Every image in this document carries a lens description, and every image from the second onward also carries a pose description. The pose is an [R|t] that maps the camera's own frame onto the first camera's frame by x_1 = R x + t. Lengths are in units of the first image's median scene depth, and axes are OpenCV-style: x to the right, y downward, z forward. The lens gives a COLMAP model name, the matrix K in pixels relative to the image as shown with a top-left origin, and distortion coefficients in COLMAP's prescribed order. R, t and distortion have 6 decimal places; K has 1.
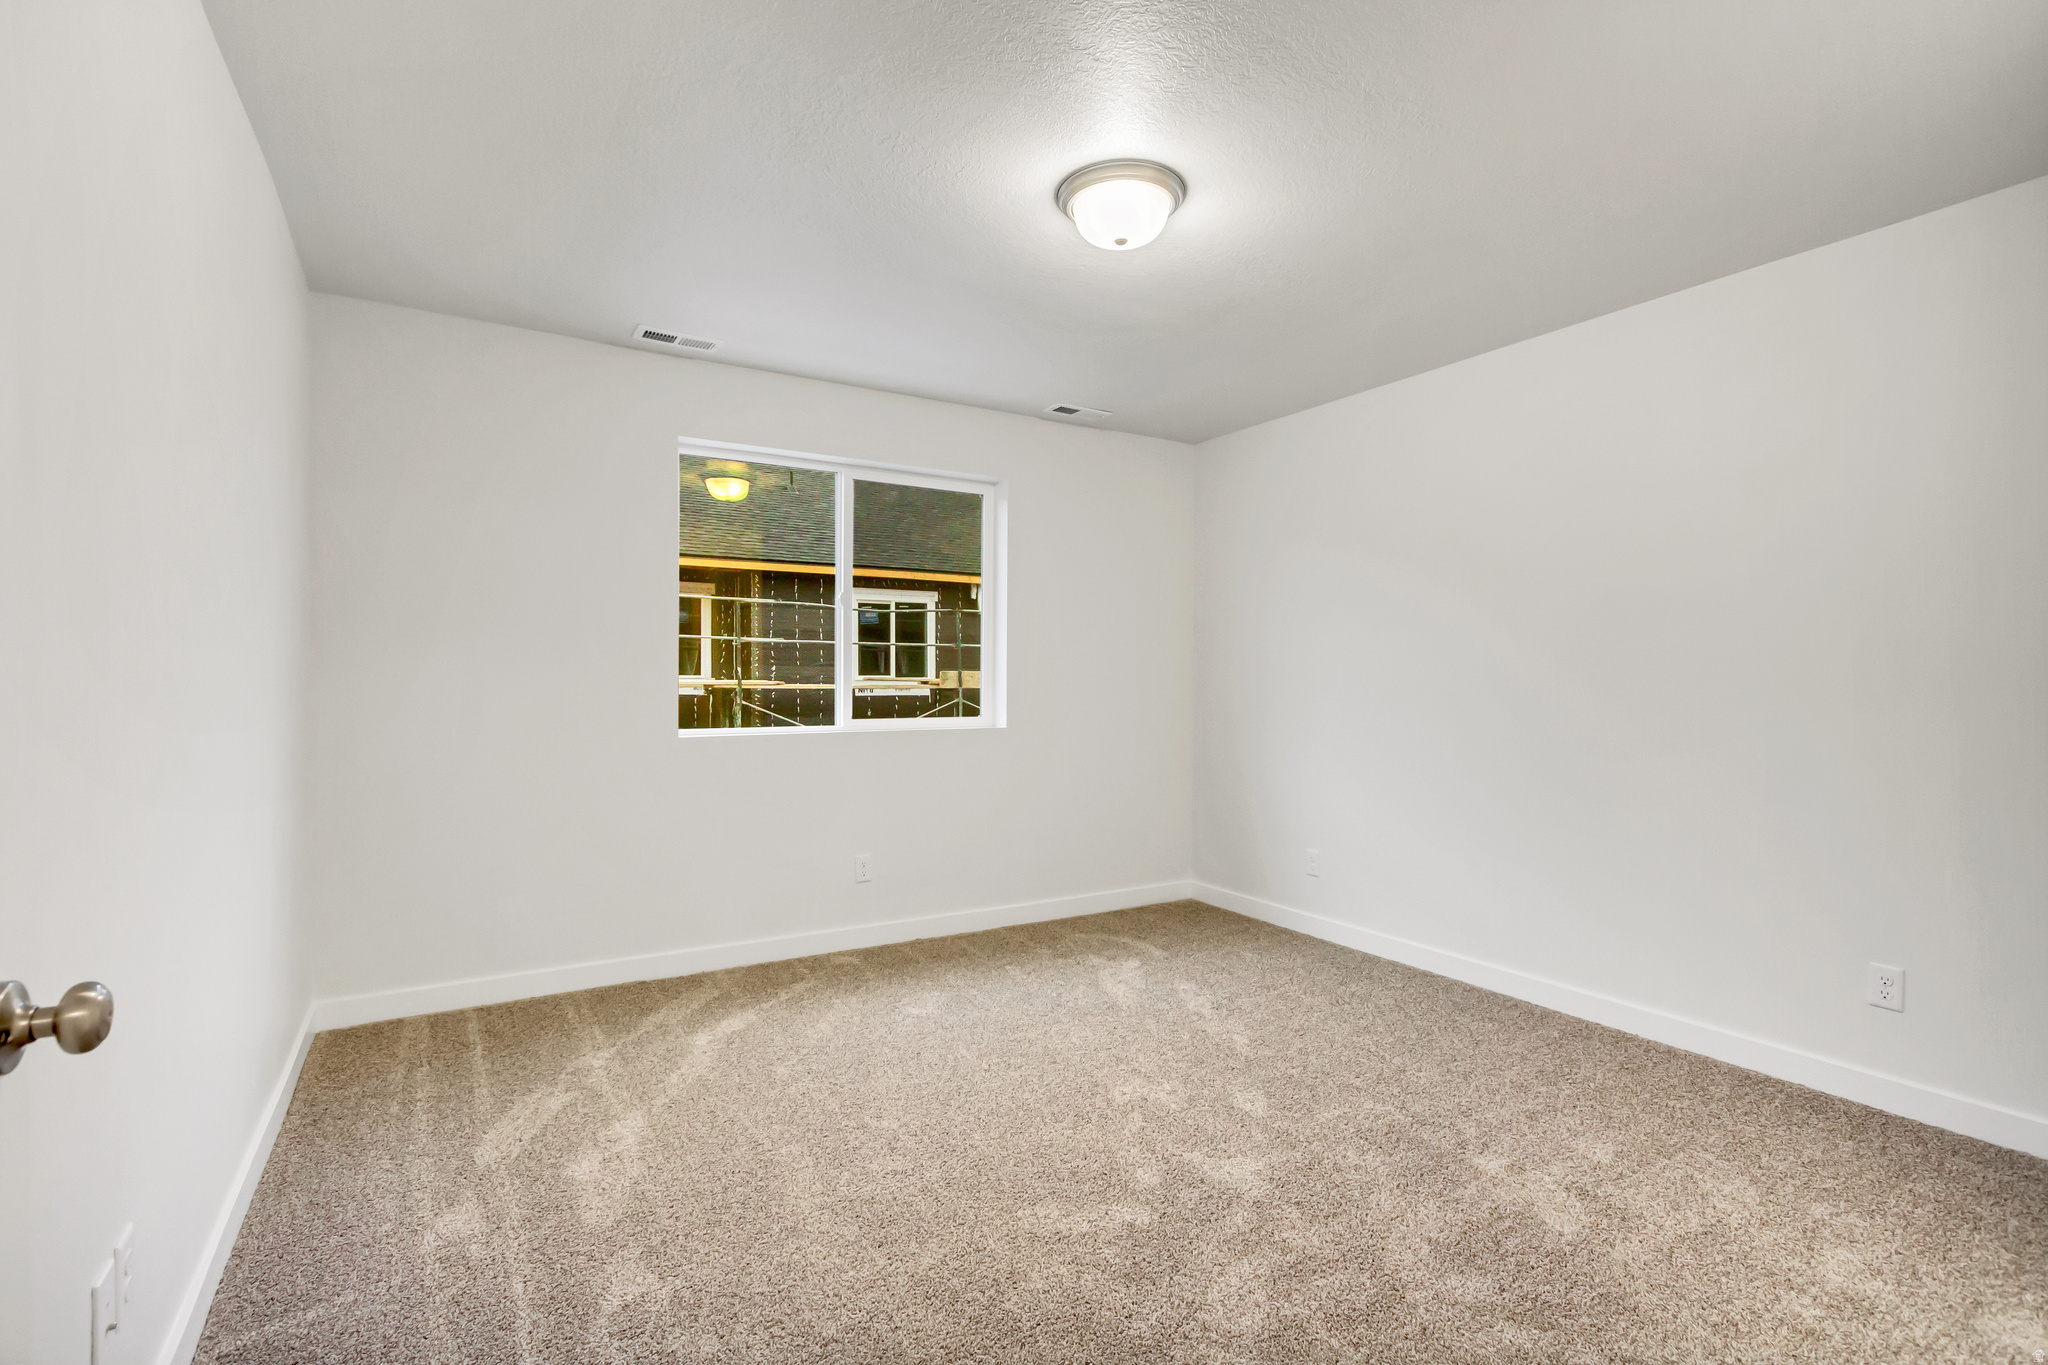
lens RADIAL K [[940.0, 0, 1025.9], [0, 940.0, 685.6], [0, 0, 1]] dist [0.019585, 0.000152]
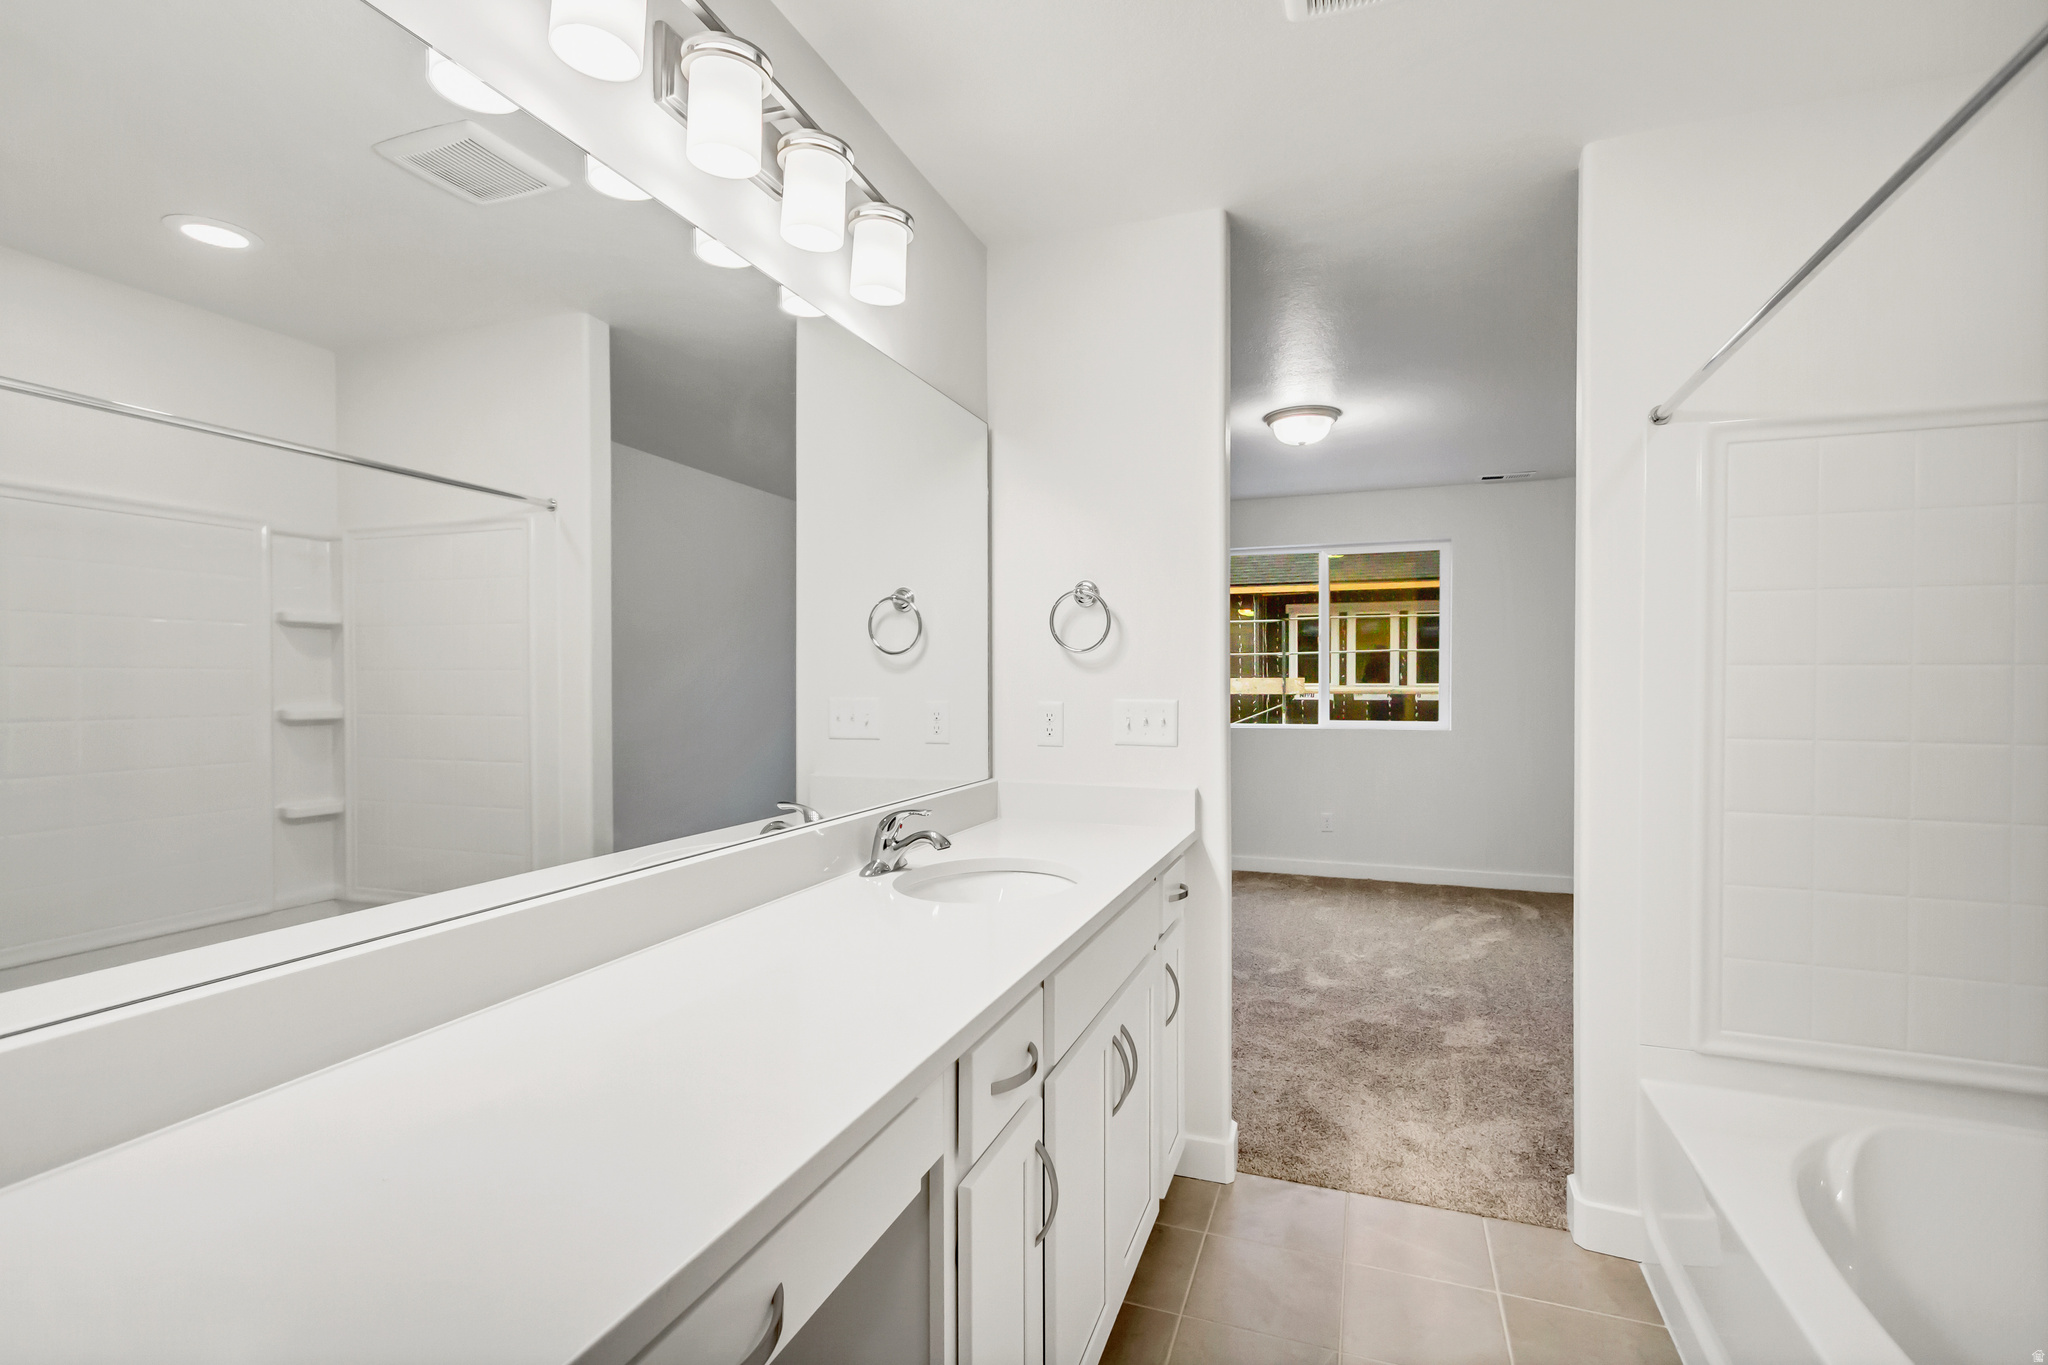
lens RADIAL K [[940.0, 0, 1018.8], [0, 940.0, 683.4], [0, 0, 1]] dist [0.019585, 0.000152]
pose [[0.620764, -0.000475, -0.783997, 0.669939], [0.006599, 0.999968, 0.004619, -0.031418], [0.783970, -0.008041, 0.620747, -0.287964]]
